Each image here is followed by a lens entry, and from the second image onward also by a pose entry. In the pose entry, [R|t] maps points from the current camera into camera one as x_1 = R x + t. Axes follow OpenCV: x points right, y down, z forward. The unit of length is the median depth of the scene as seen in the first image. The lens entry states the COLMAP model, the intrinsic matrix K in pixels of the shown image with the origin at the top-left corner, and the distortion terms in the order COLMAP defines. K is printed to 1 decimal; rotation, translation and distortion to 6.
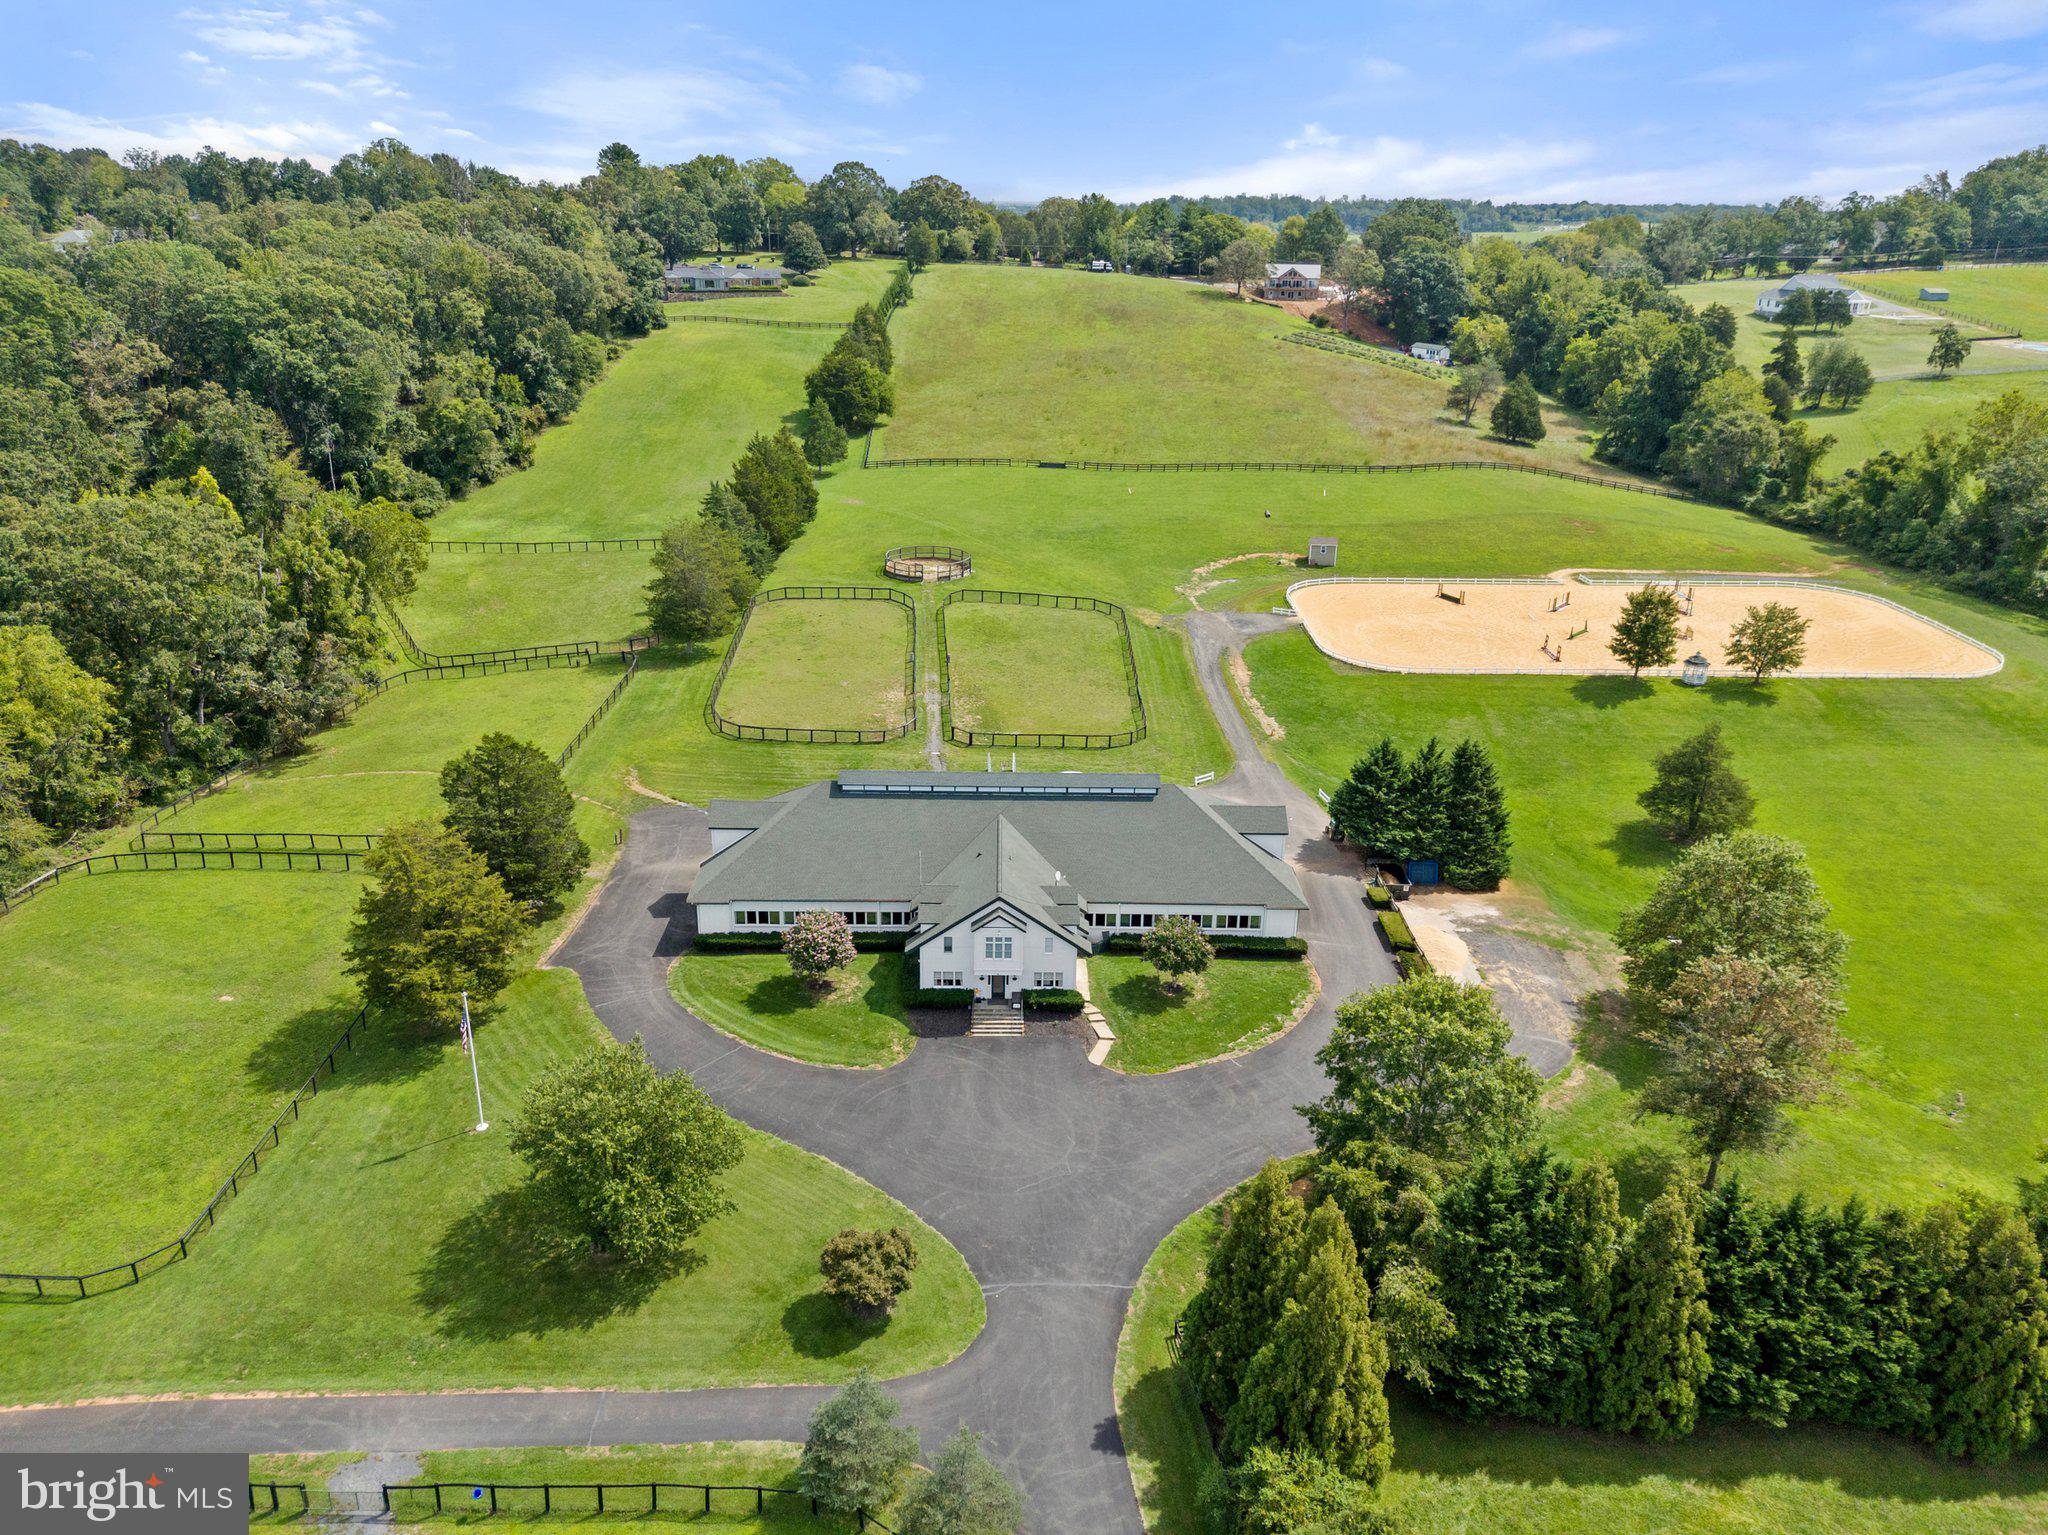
lens RADIAL K [[1467.5, 0, 1024.0], [0, 1467.5, 767.5], [0, 0, 1]] dist [0.096318, -0.130476]
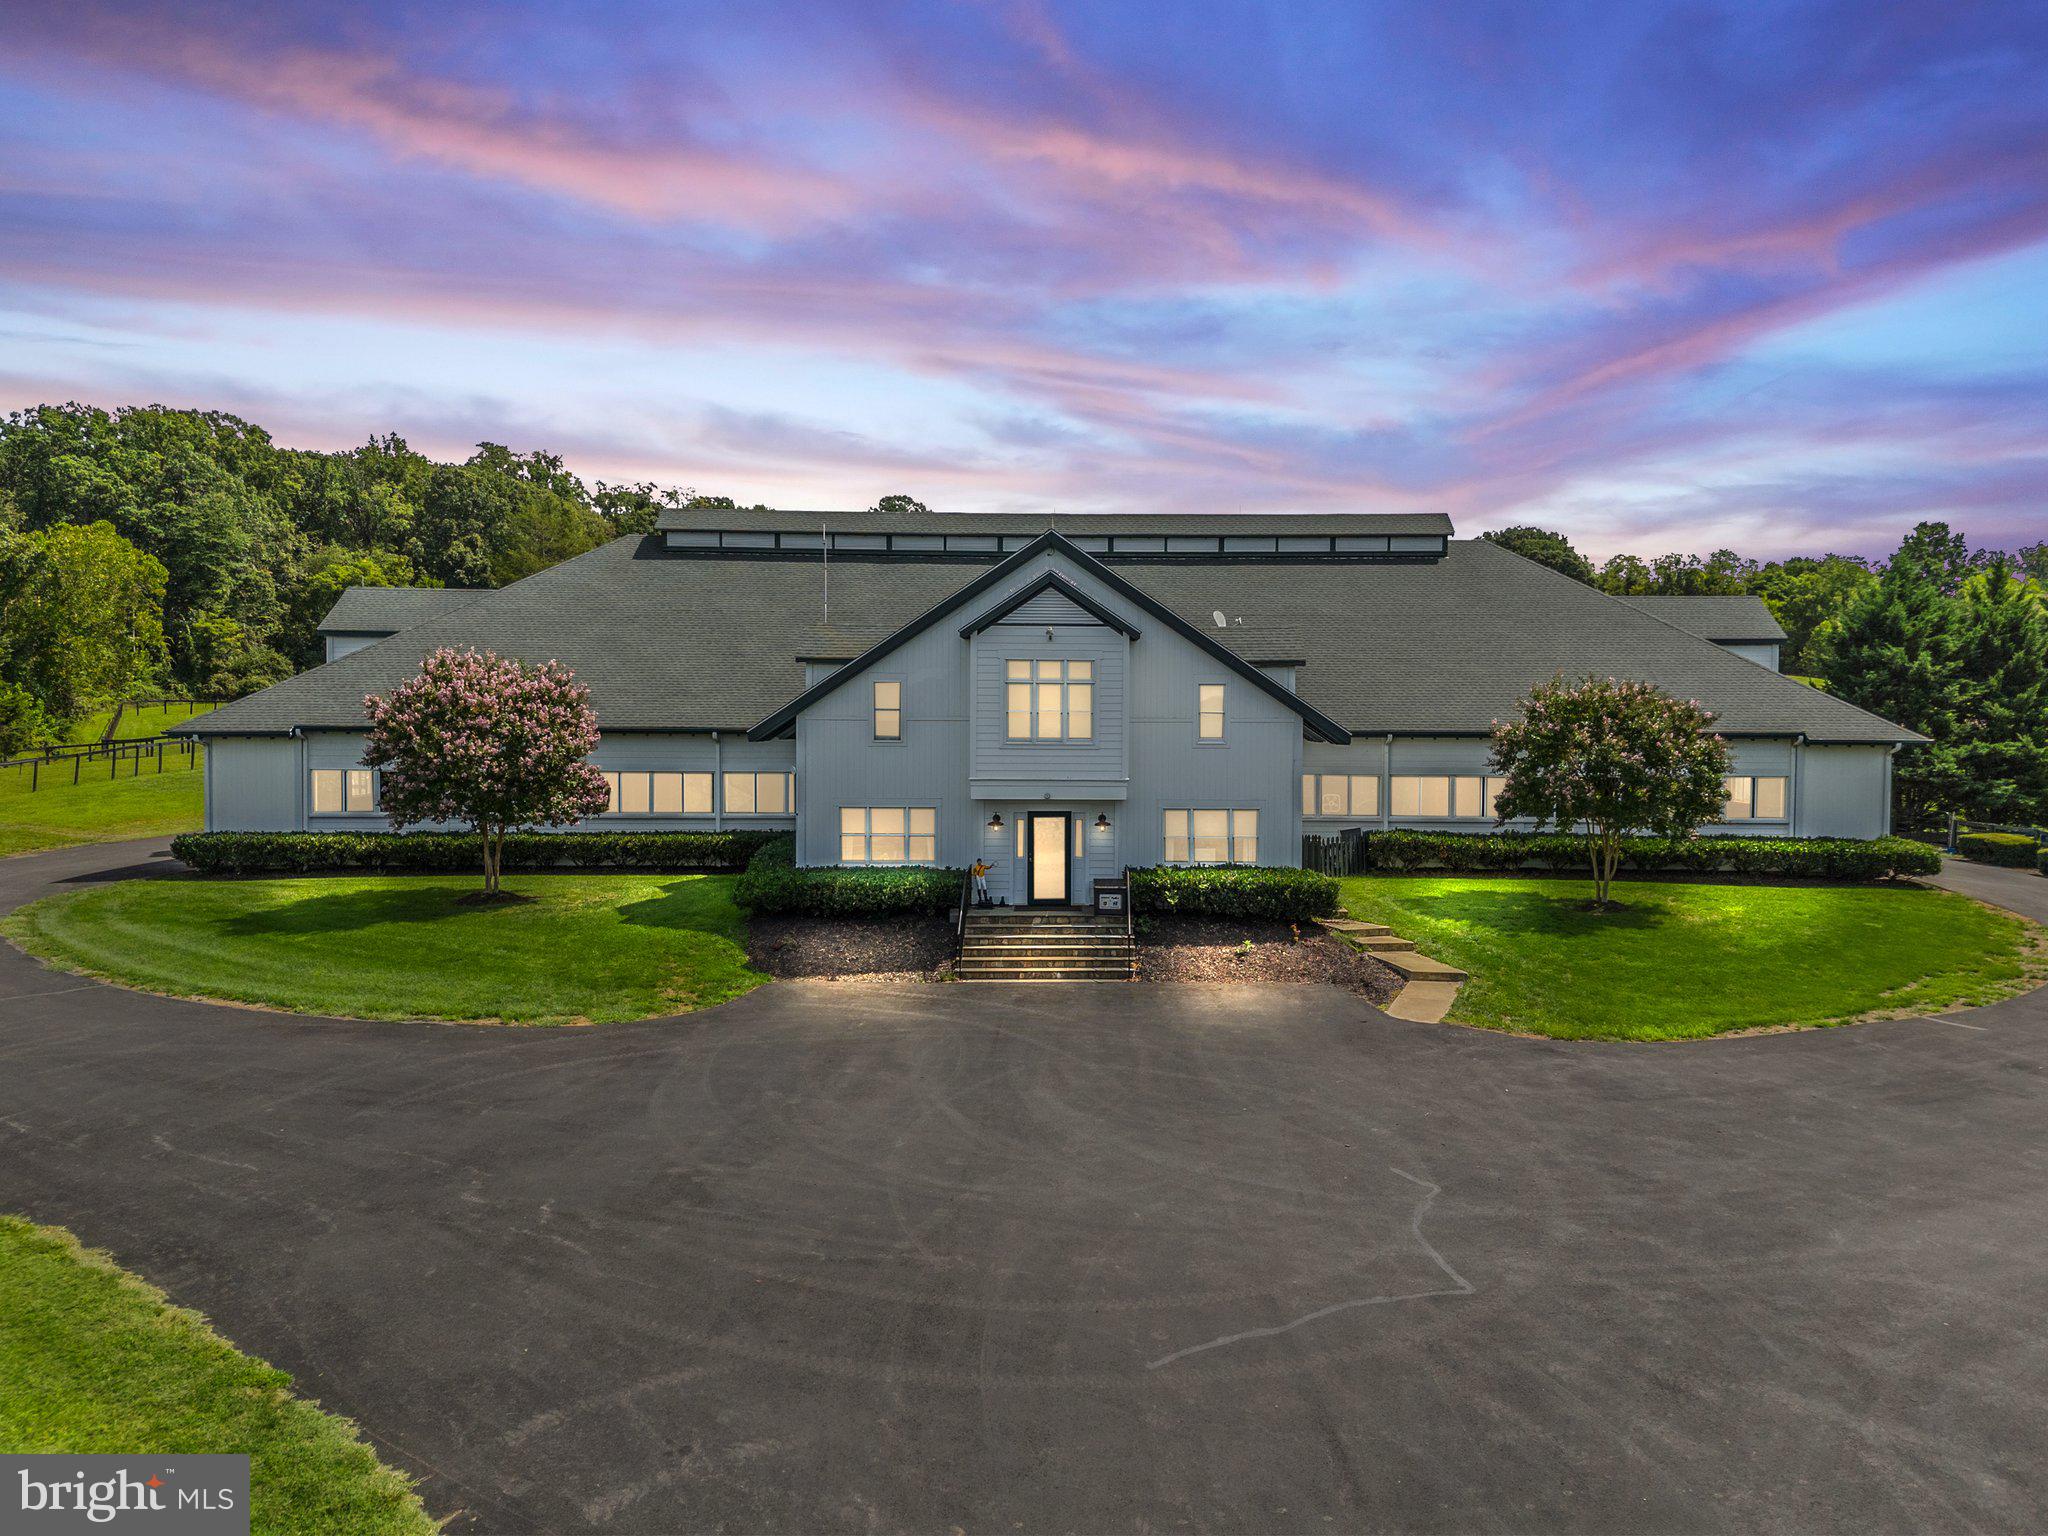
lens RADIAL K [[1514.0, 0, 1078.6], [0, 1514.0, 760.7], [0, 0, 1]] dist [0.032735, -0.003941]
pose [[0.999913, -0.012231, -0.004971, -0.006216], [0.009900, 0.943706, -0.330636, 0.150769], [0.008735, 0.330558, 0.943745, 0.447531]]
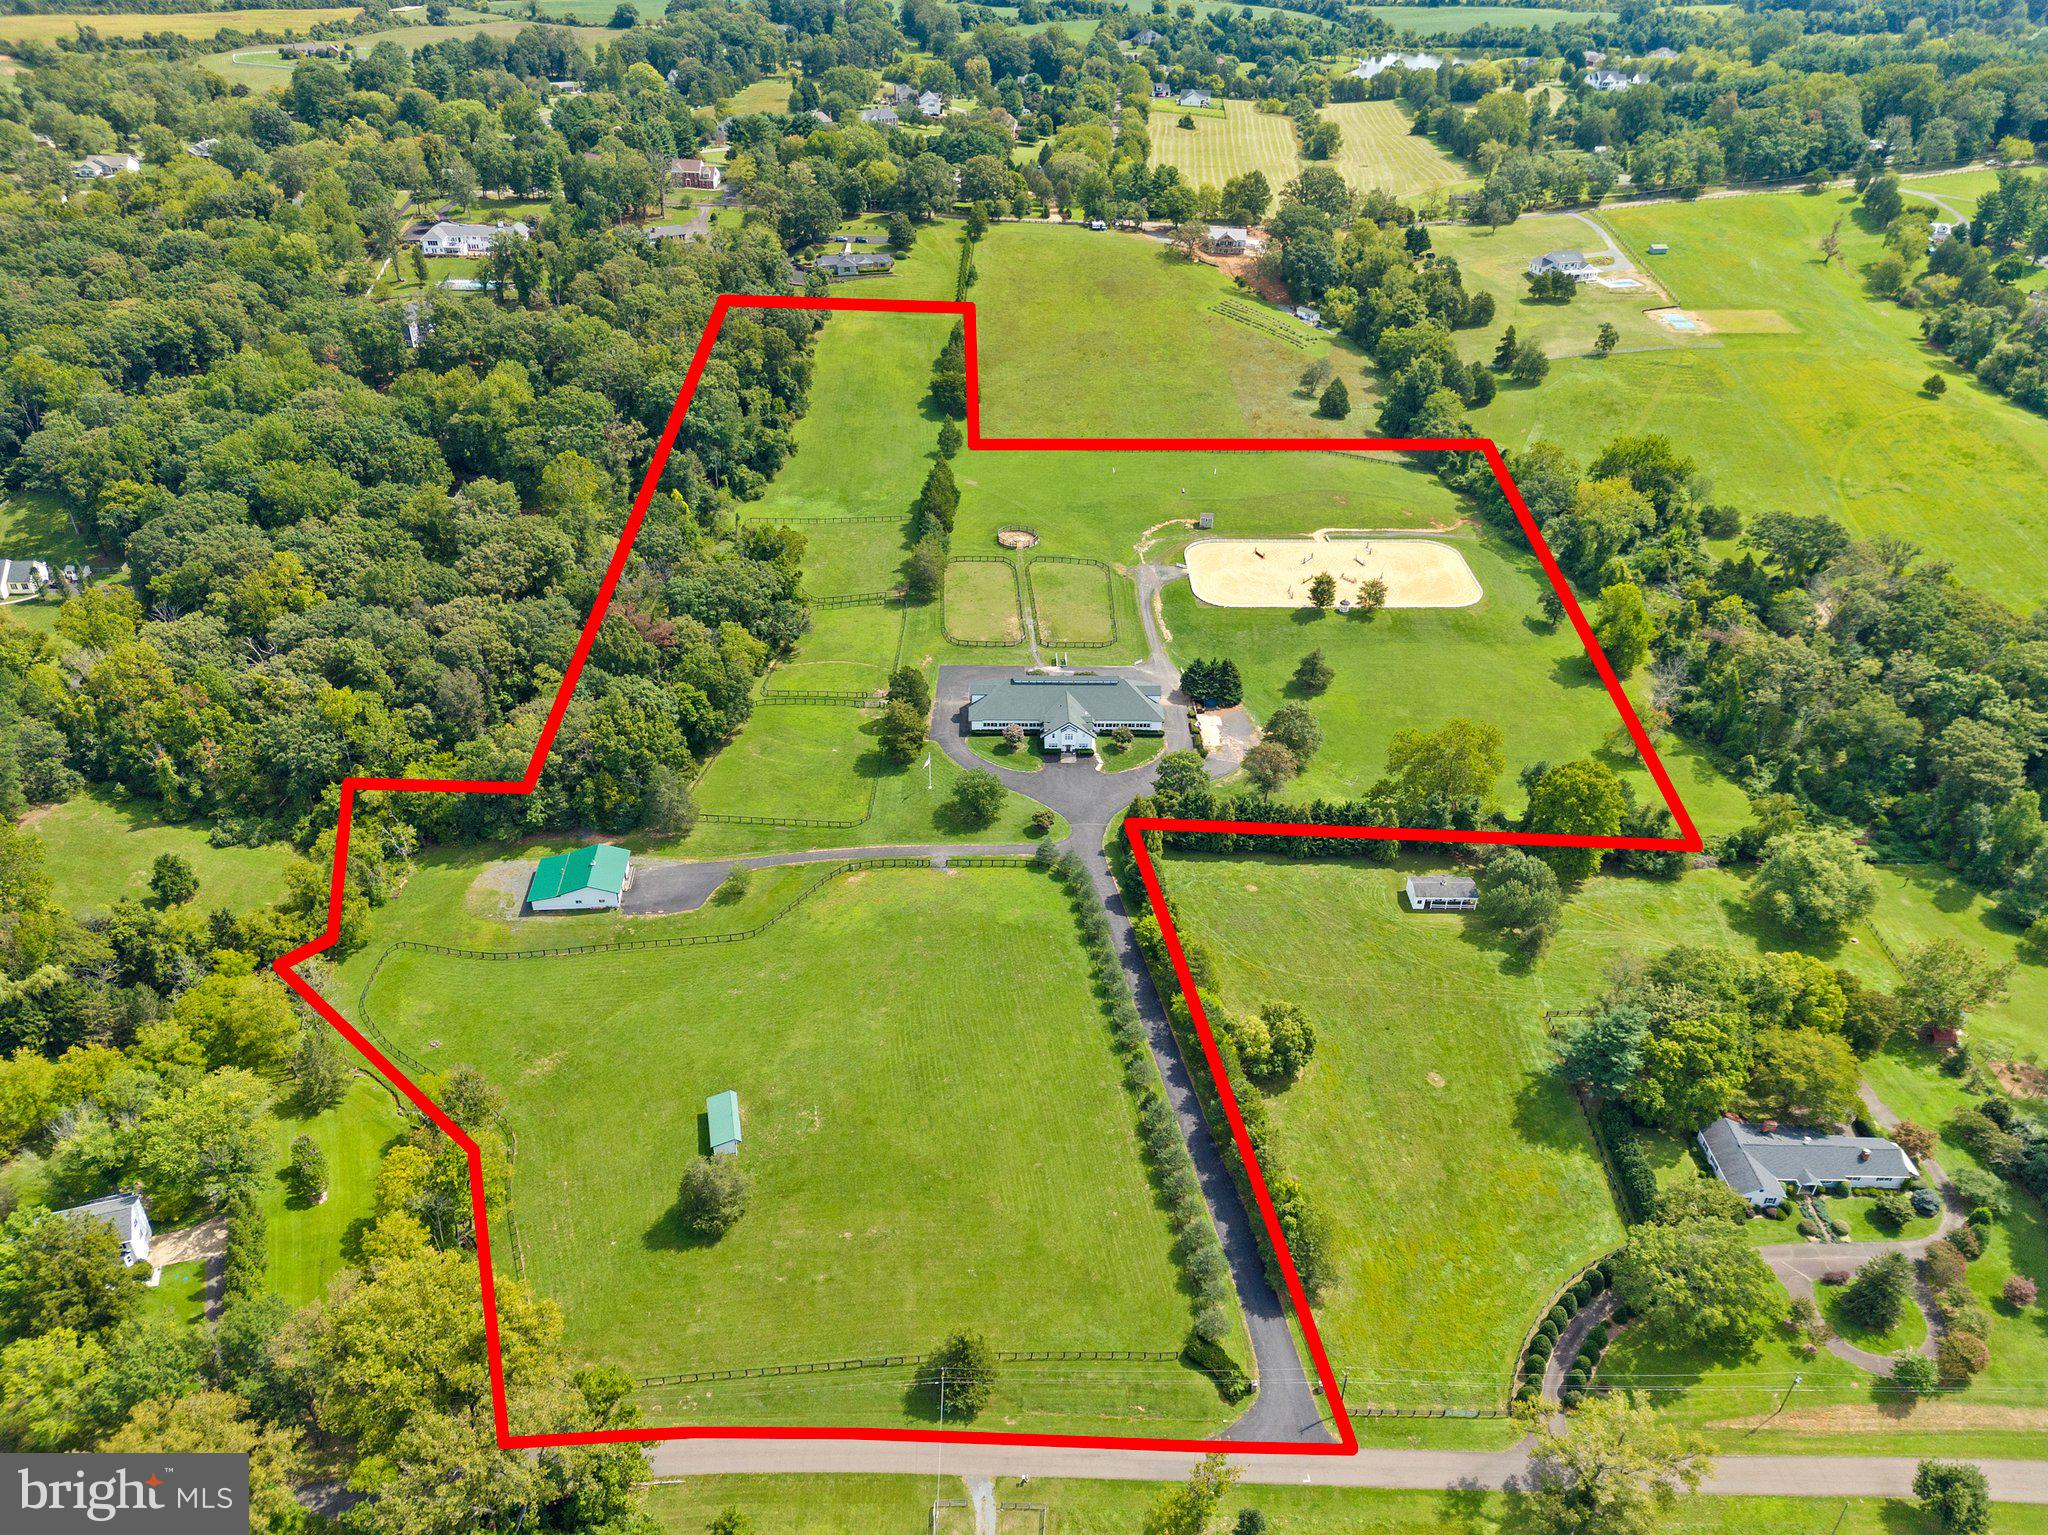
lens RADIAL K [[1467.5, 0, 1024.0], [0, 1467.5, 767.5], [0, 0, 1]] dist [0.096318, -0.130476]
pose [[0.999961, -0.003965, 0.007860, -0.092180], [0.002241, 0.978073, 0.208252, -0.318422], [-0.008514, -0.208227, 0.978044, -1.438967]]
